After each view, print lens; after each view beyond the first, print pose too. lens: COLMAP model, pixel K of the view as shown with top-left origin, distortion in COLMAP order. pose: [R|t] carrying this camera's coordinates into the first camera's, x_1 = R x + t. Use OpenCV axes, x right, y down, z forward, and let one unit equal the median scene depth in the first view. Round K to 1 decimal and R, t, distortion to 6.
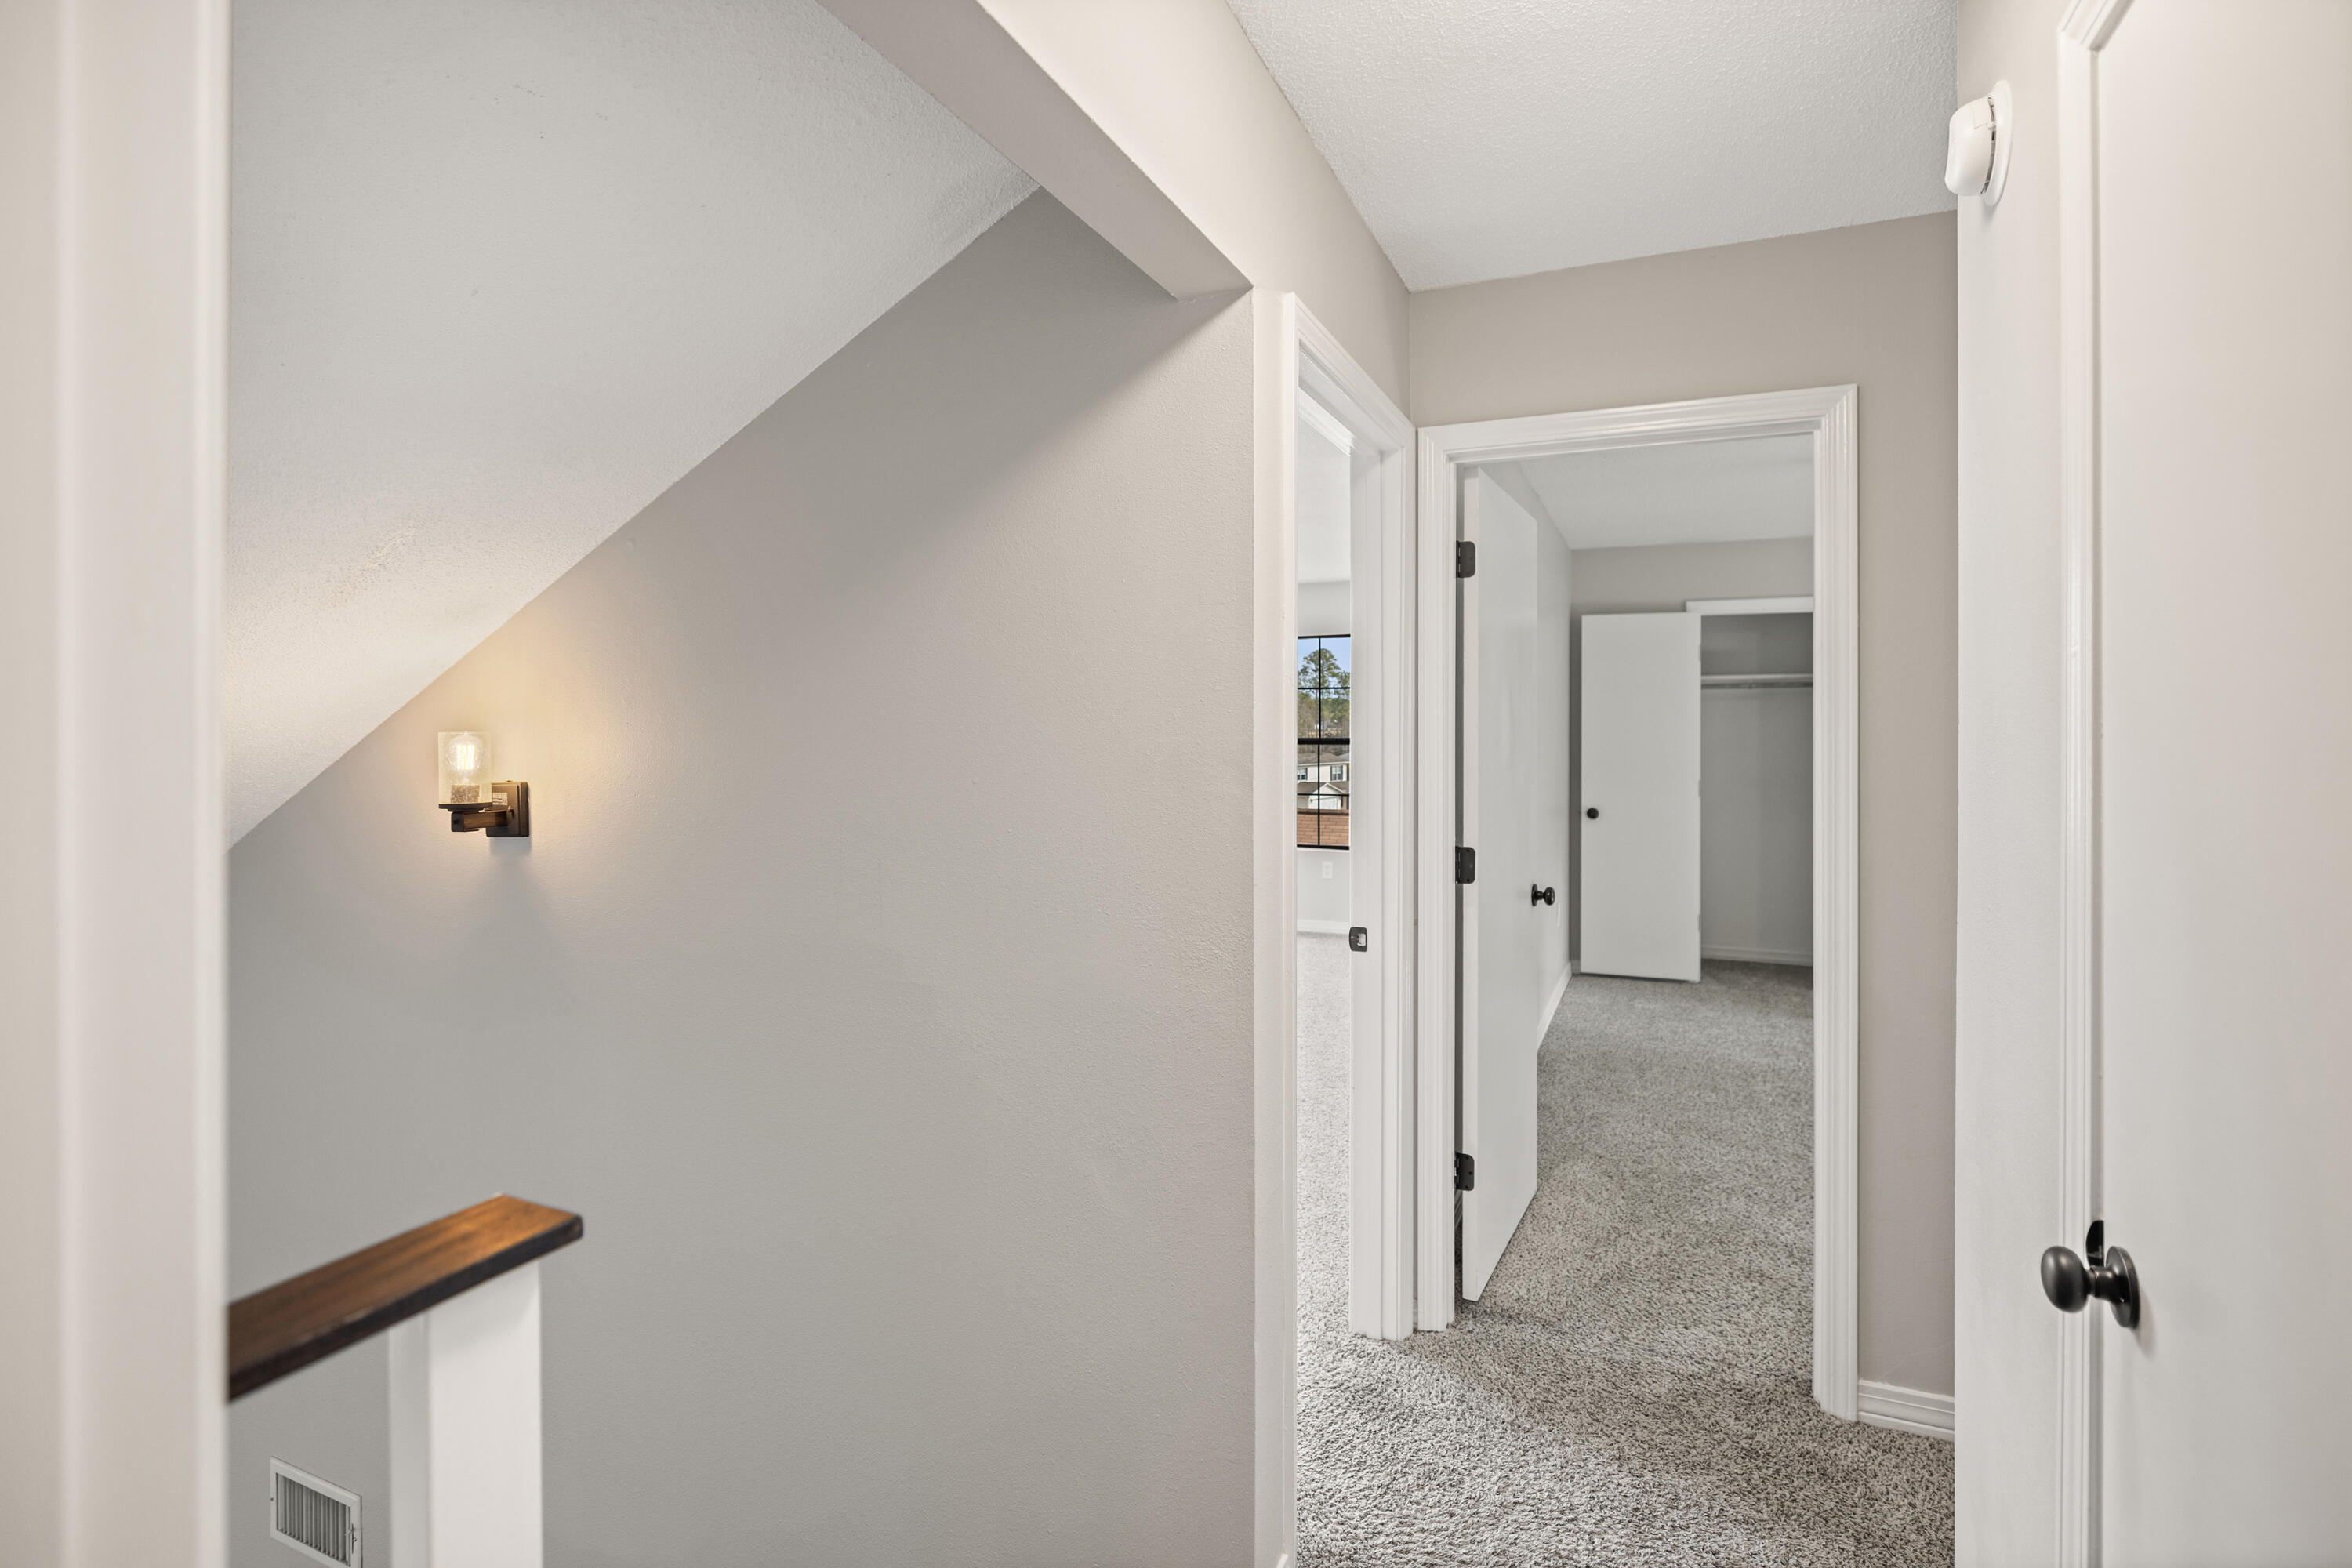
lens RADIAL K [[1148.0, 0, 1175.8], [0, 1148.0, 760.4], [0, 0, 1]] dist [-0.001582, 0.000021]
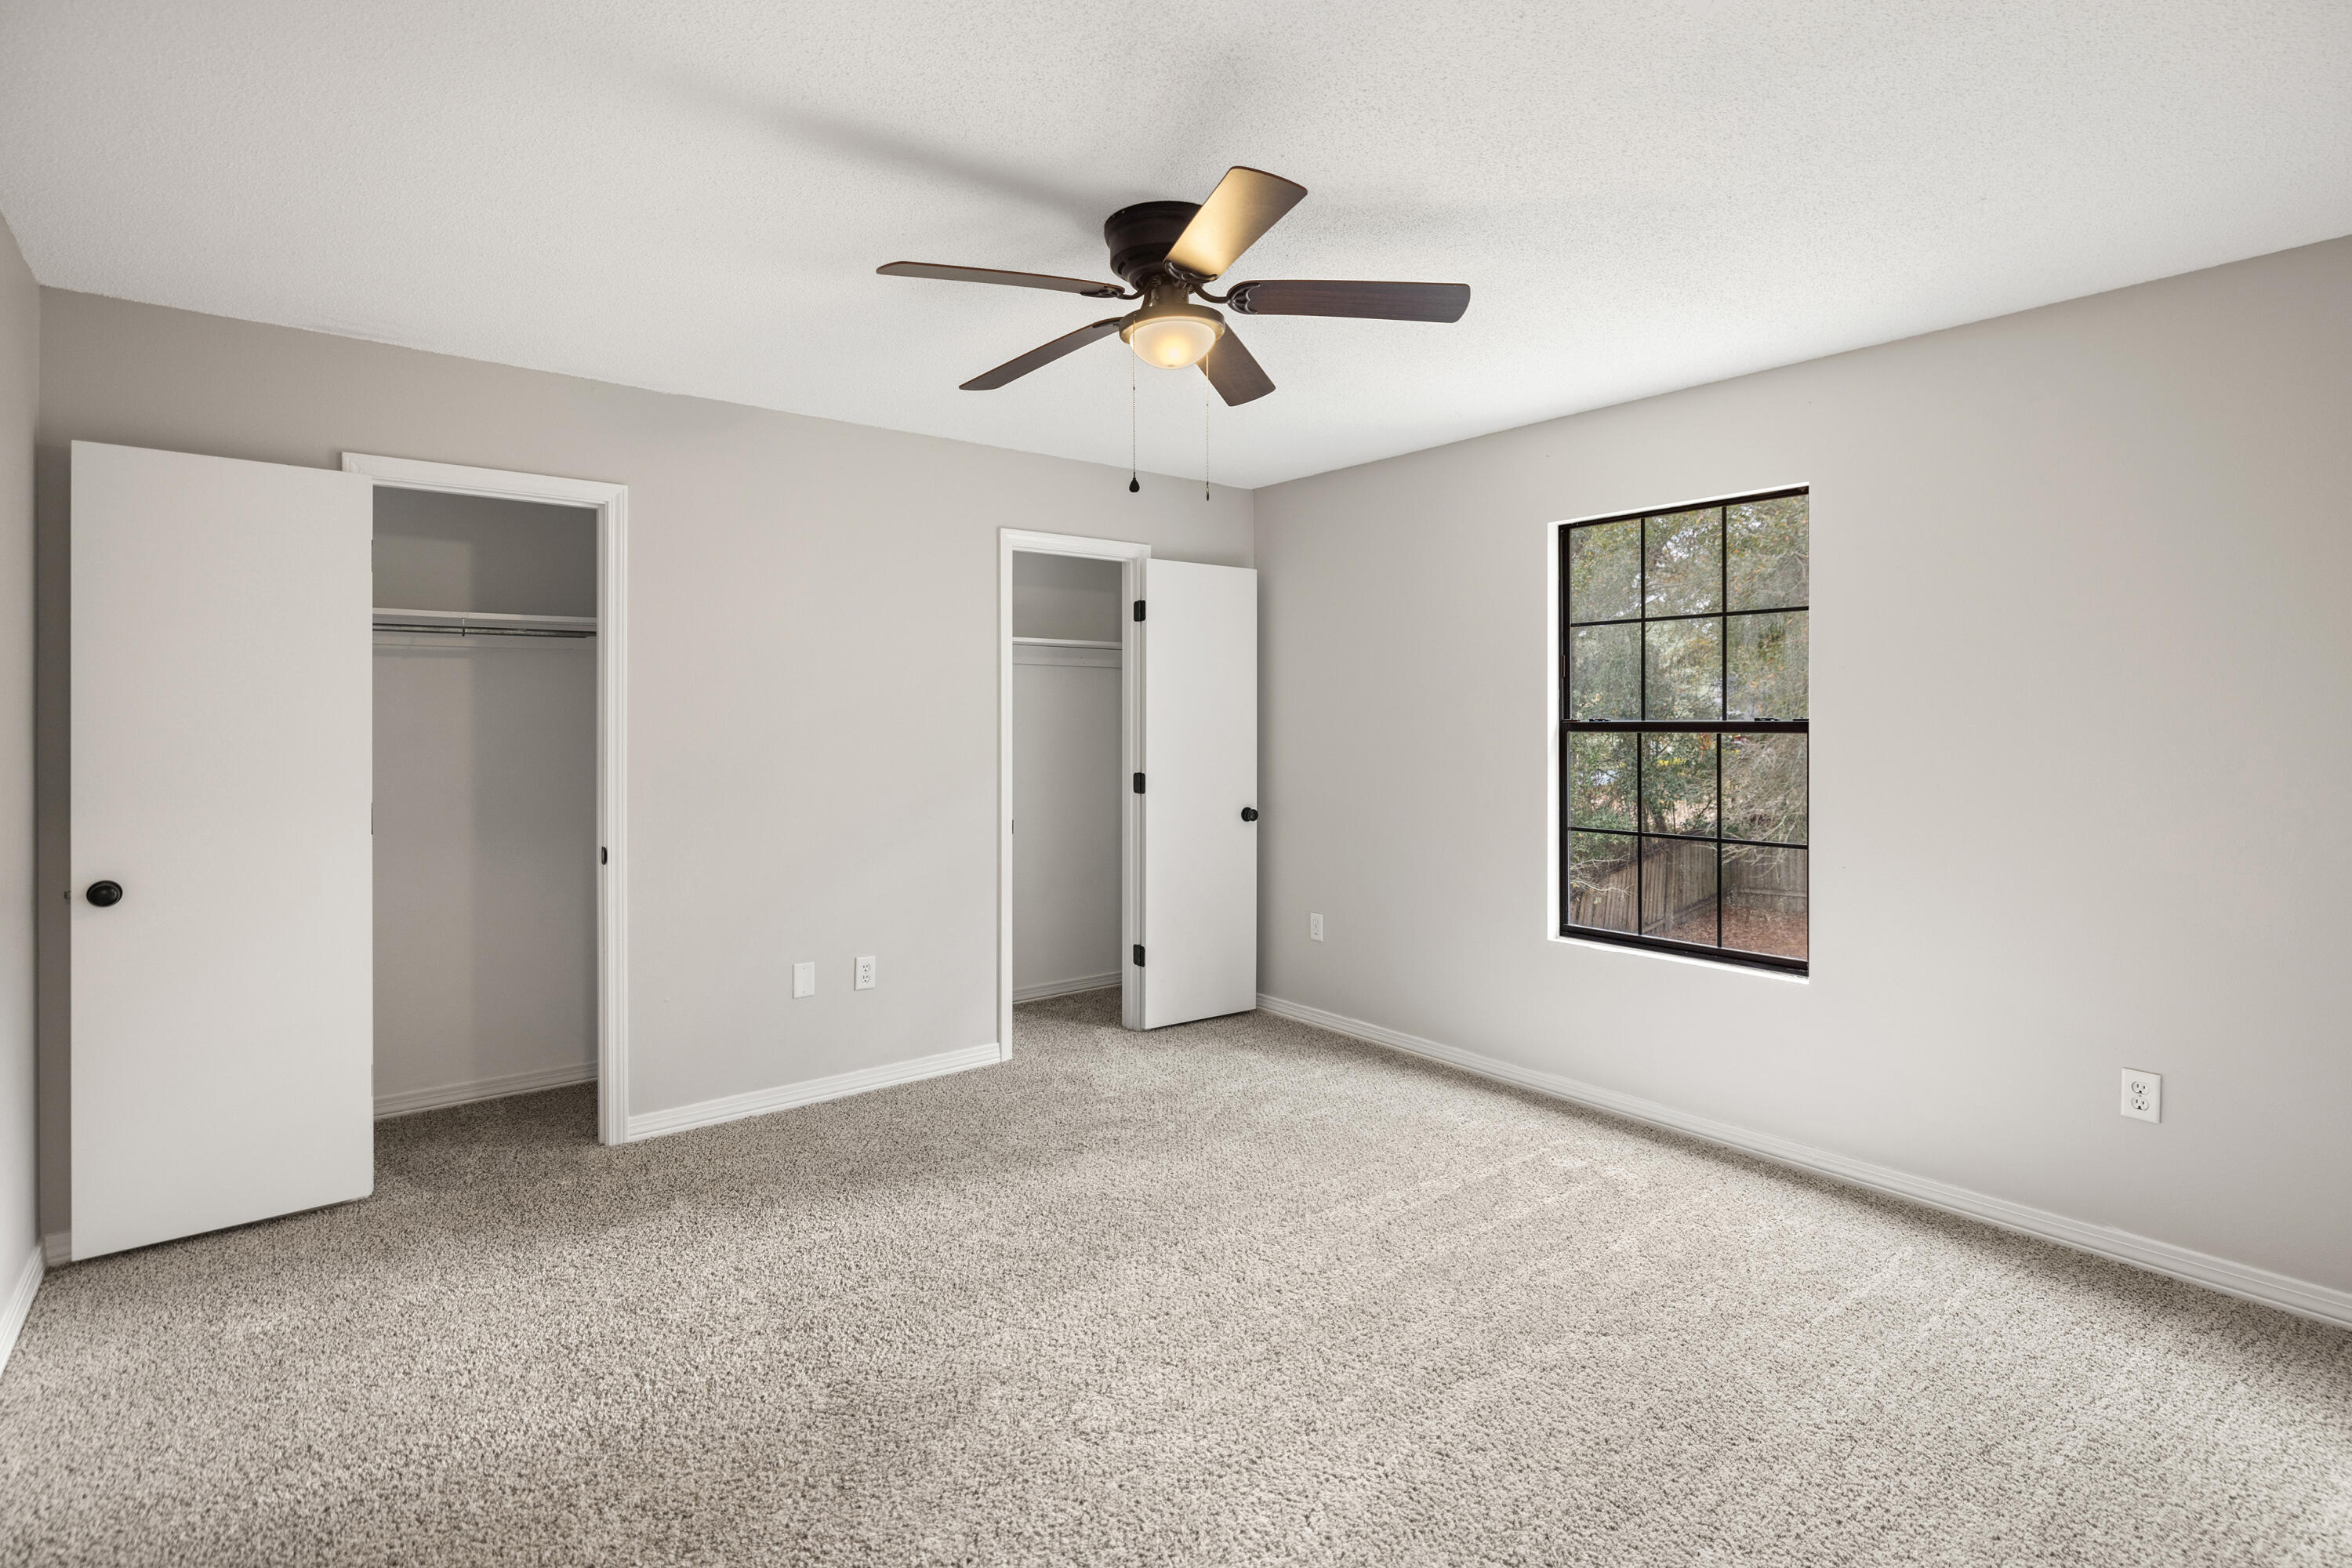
lens RADIAL K [[1114.8, 0, 1182.4], [0, 1114.8, 711.0], [0, 0, 1]] dist [-0.000566, -0.000709]
pose [[0.445024, 0.000917, 0.895518, 0.163911], [0.004027, 0.999987, -0.003024, -0.022590], [-0.895509, 0.004952, 0.445015, 0.436659]]
